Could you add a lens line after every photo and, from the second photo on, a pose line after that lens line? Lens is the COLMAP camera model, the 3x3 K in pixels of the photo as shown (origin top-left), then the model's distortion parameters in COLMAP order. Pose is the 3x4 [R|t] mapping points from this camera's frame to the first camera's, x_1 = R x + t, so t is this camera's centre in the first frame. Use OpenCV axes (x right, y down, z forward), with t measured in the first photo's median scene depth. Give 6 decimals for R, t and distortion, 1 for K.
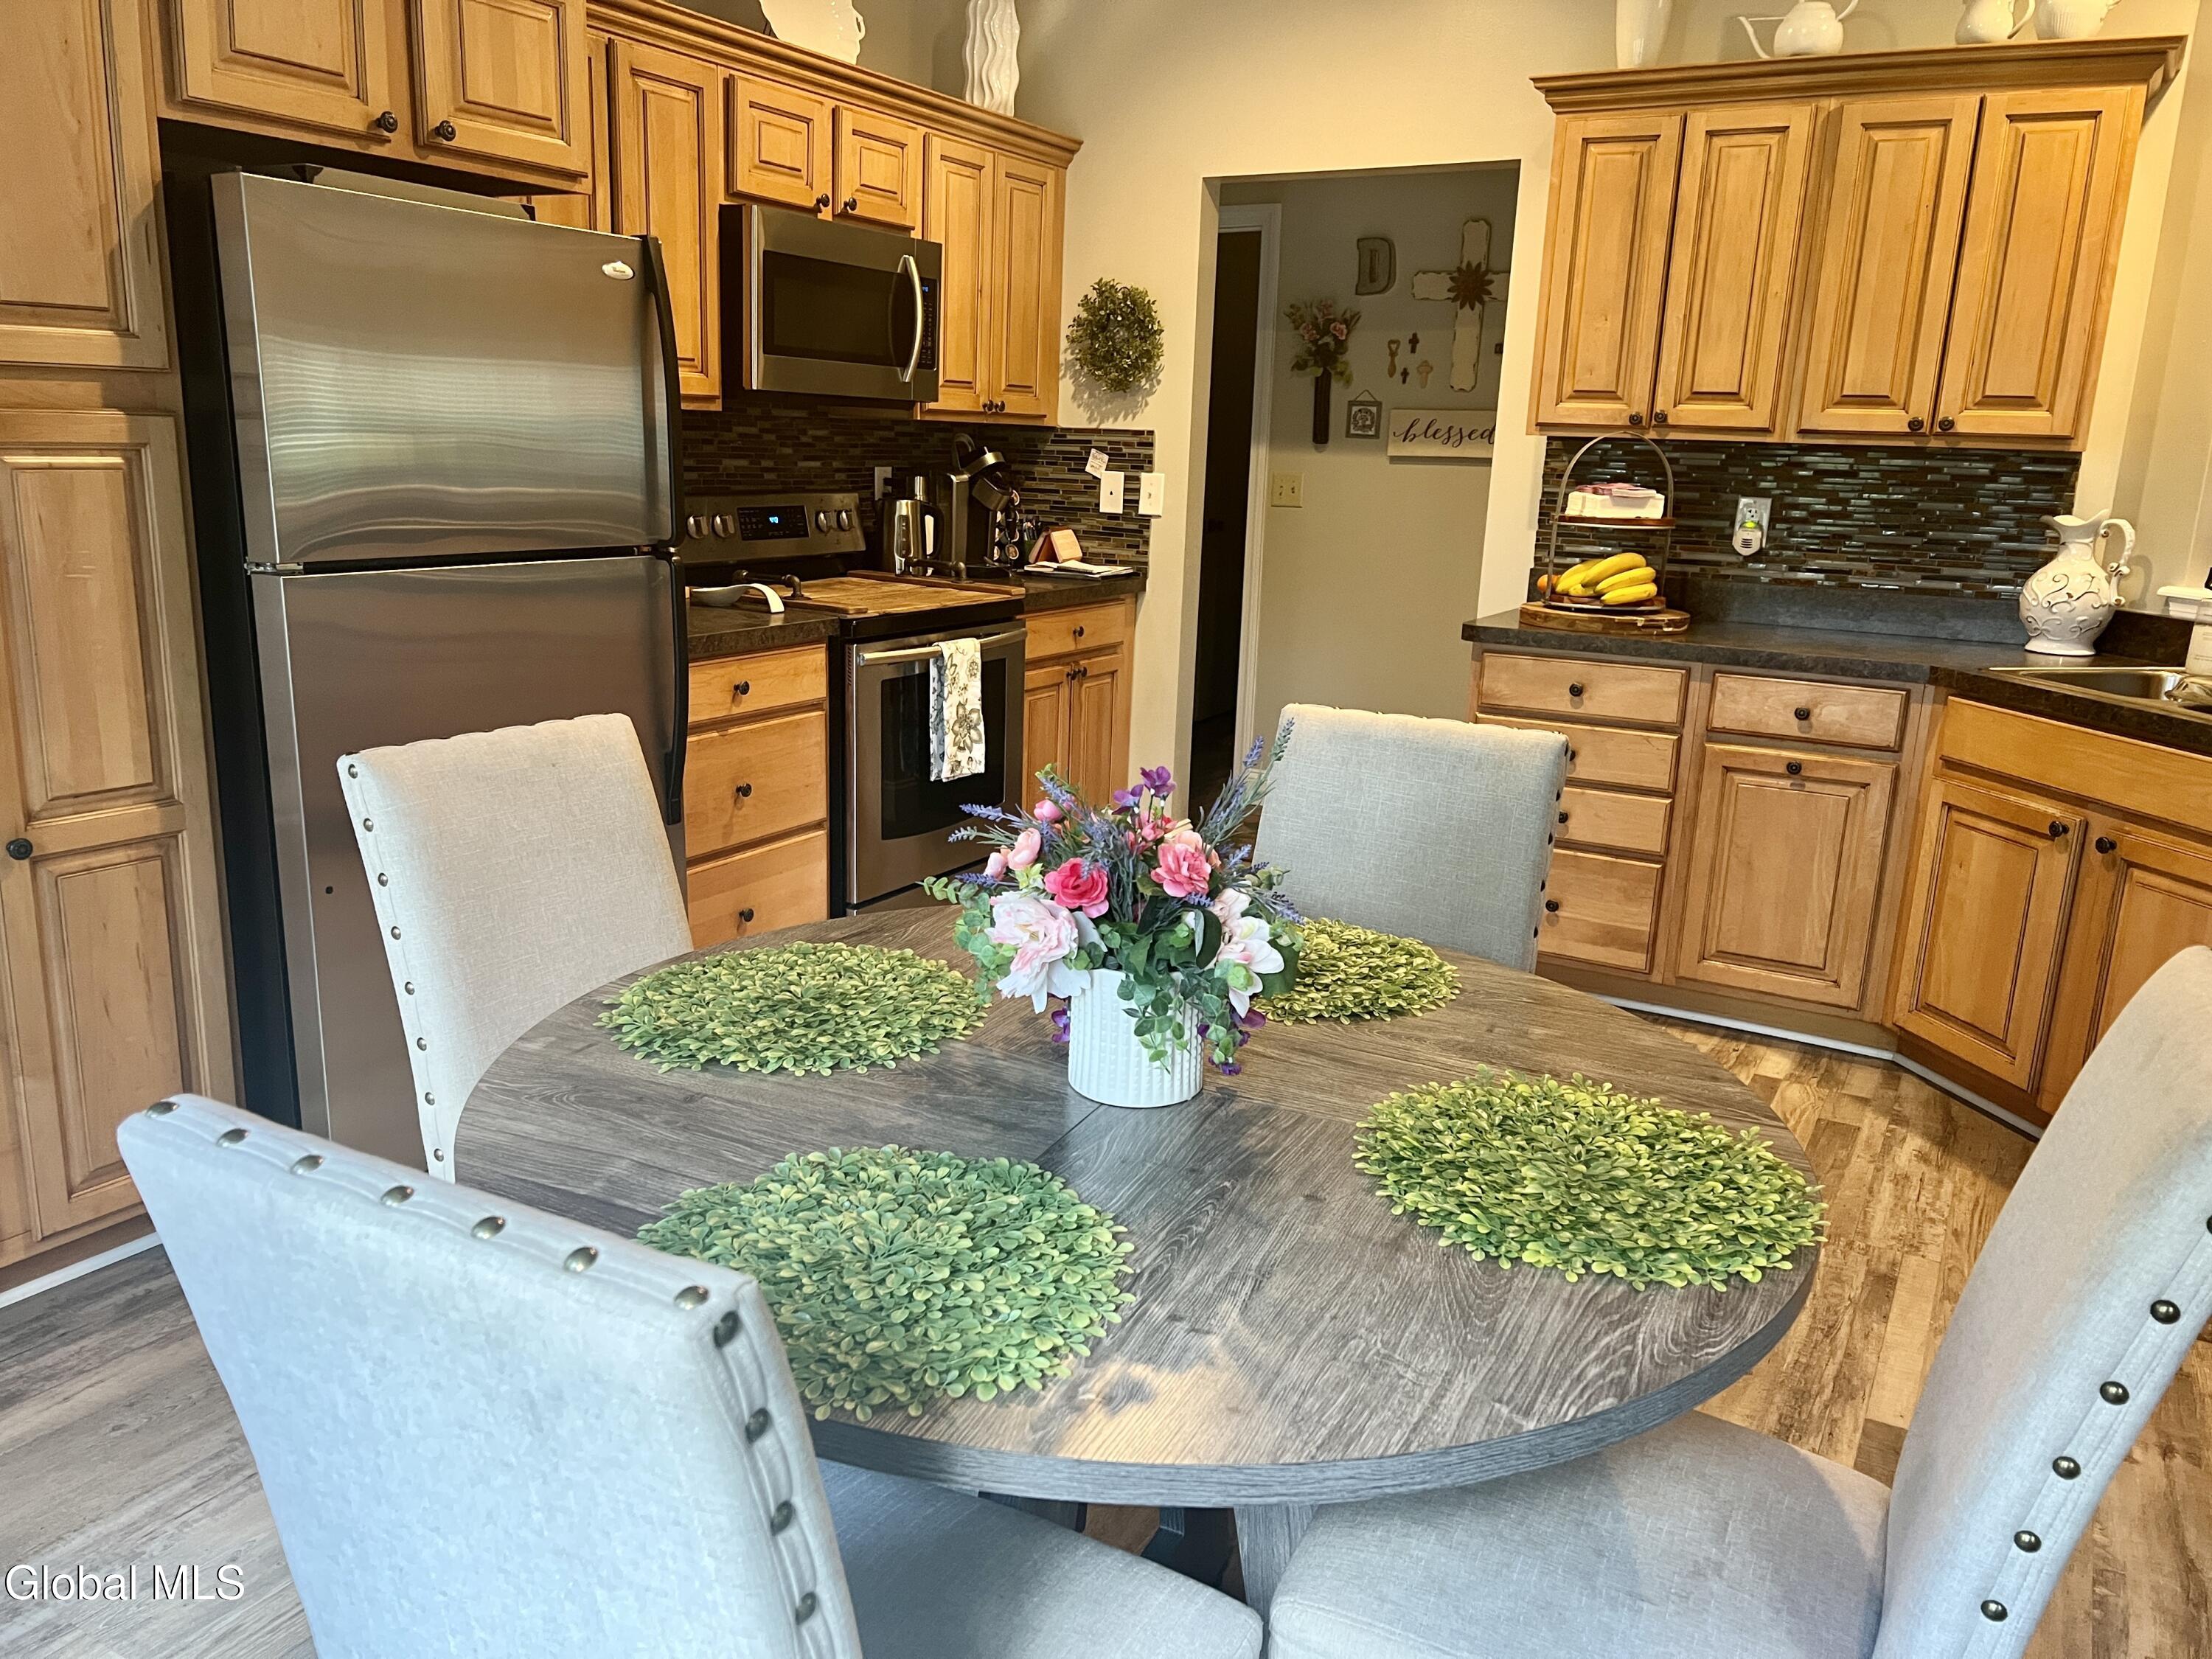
lens RADIAL K [[1645.3, 0, 1112.6], [0, 1645.3, 869.6], [0, 0, 1]] dist [0.006392, -0.026507]
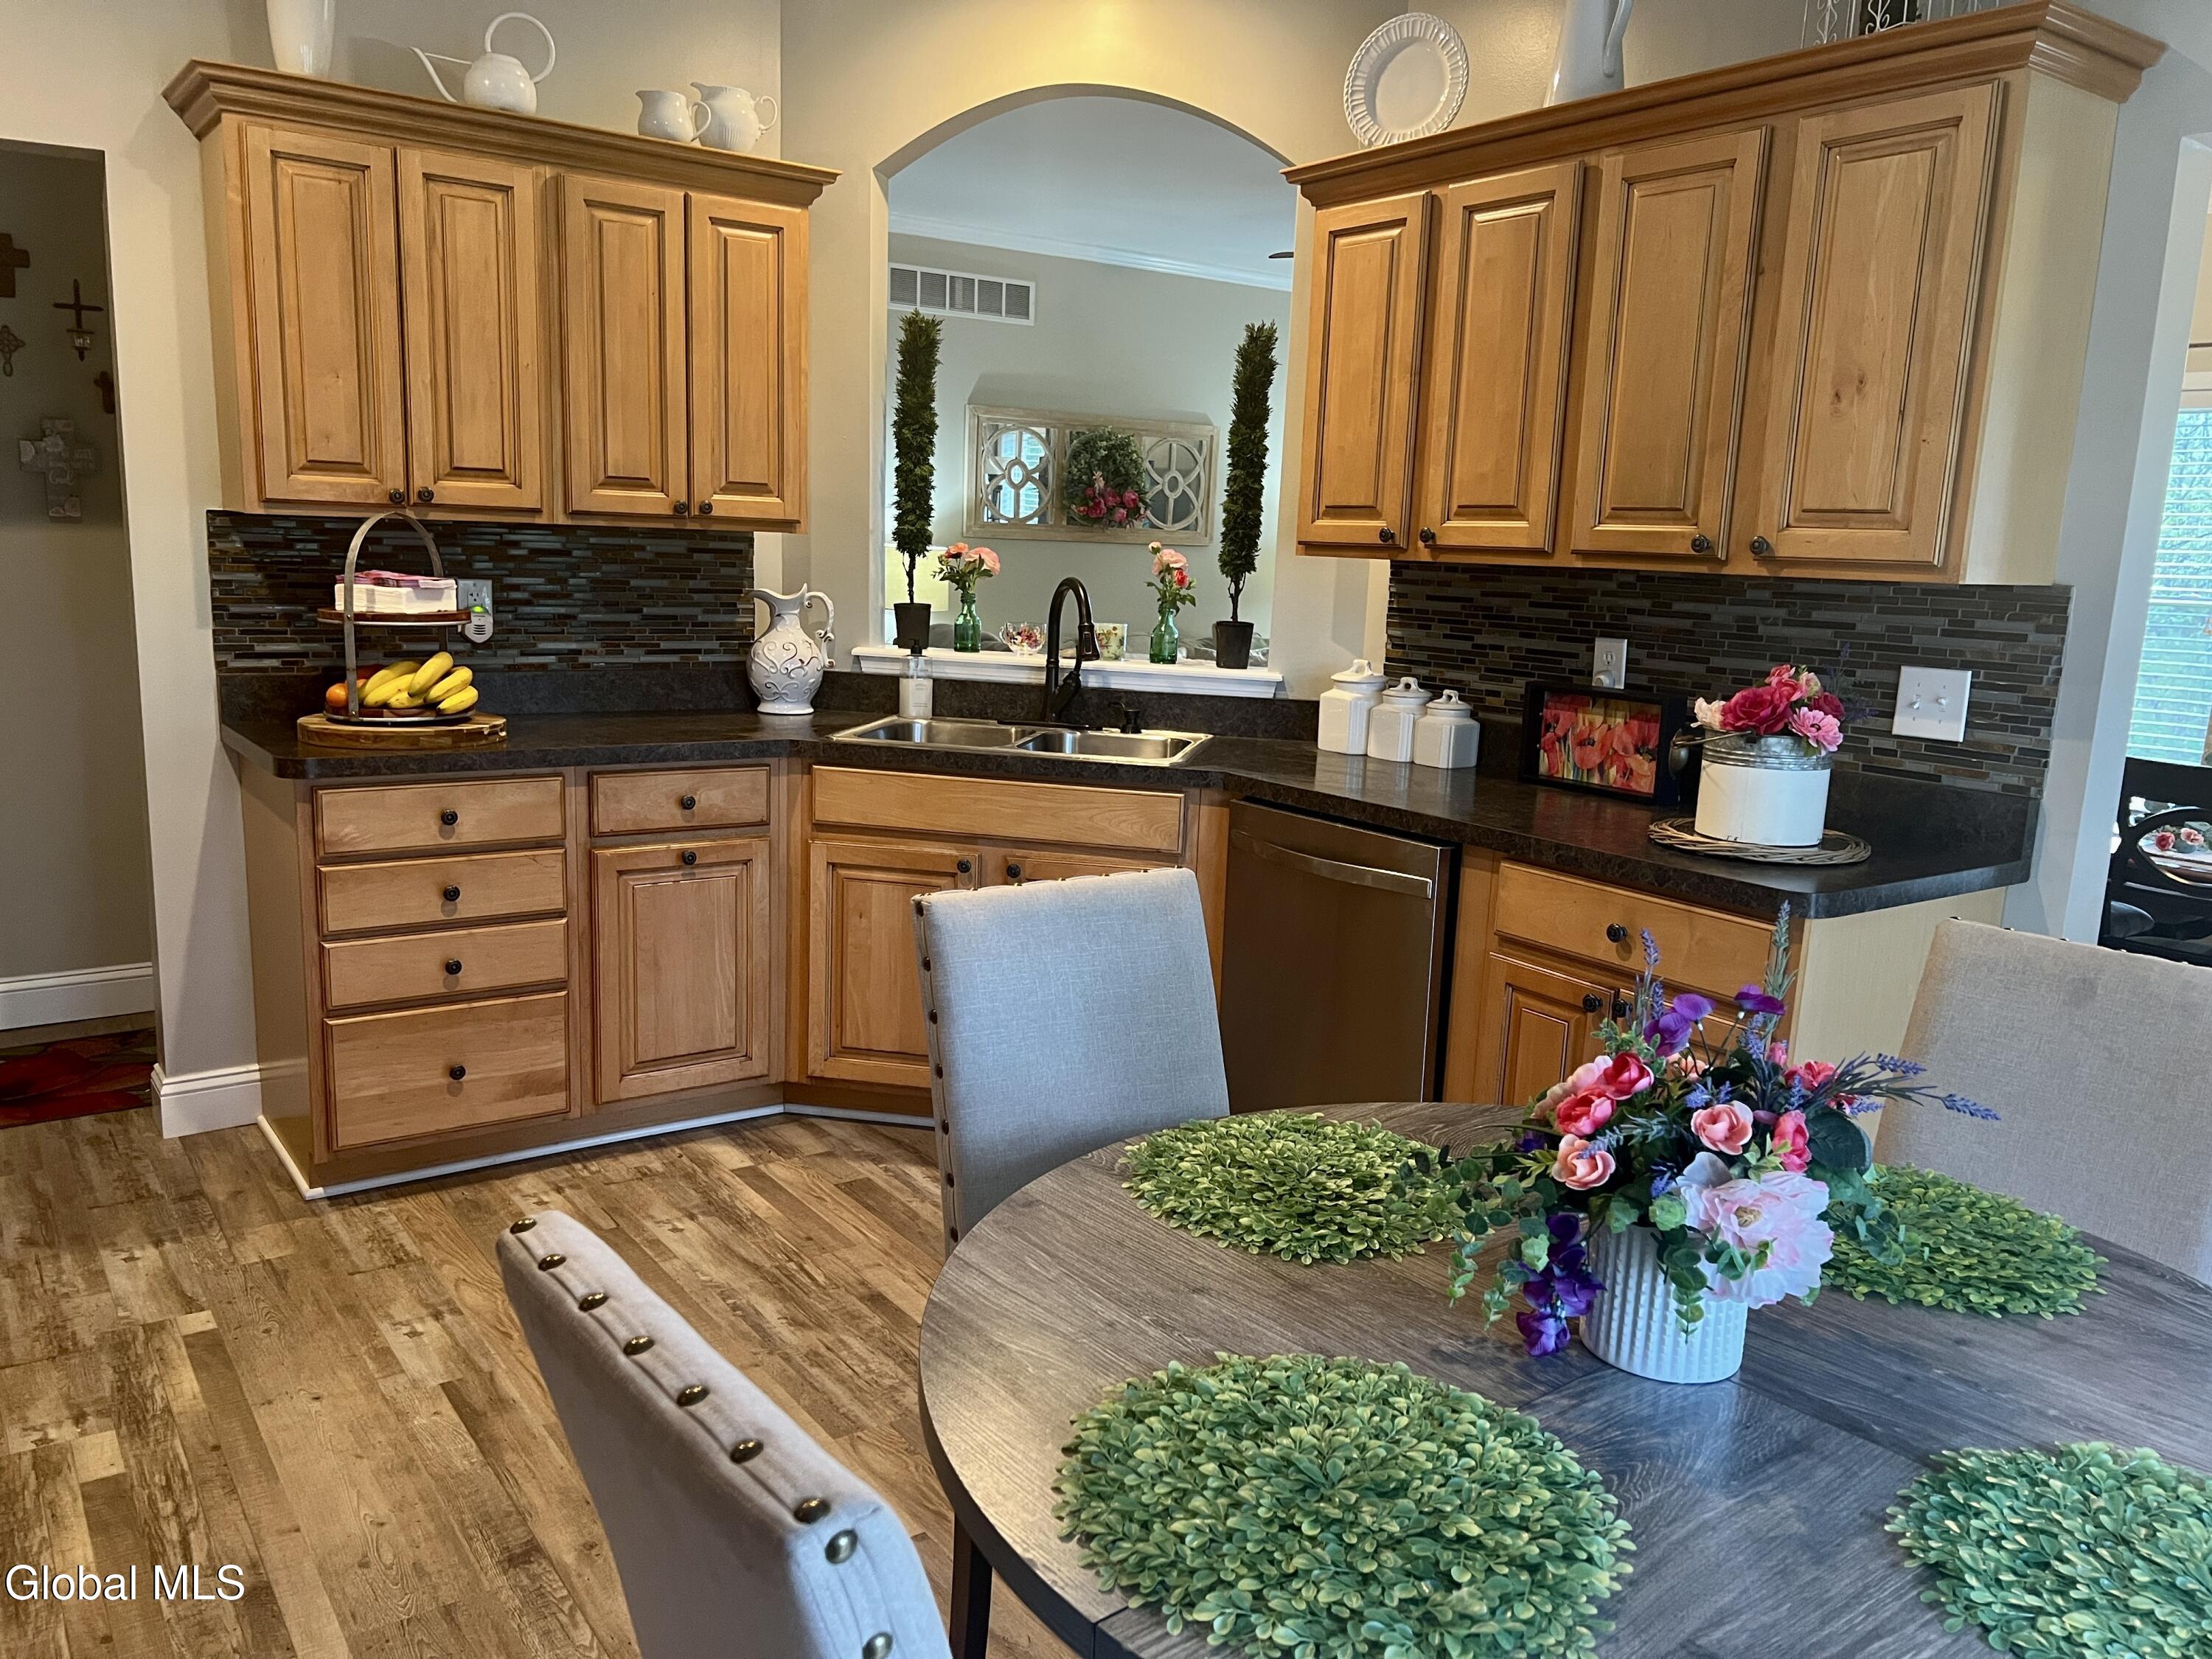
lens RADIAL K [[1645.3, 0, 1112.6], [0, 1645.3, 869.6], [0, 0, 1]] dist [0.006392, -0.026507]
pose [[0.400969, -0.195708, 0.894943, -0.351300], [0.207549, 0.970919, 0.119332, -0.116170], [-0.892271, 0.137896, 0.429927, 0.344893]]
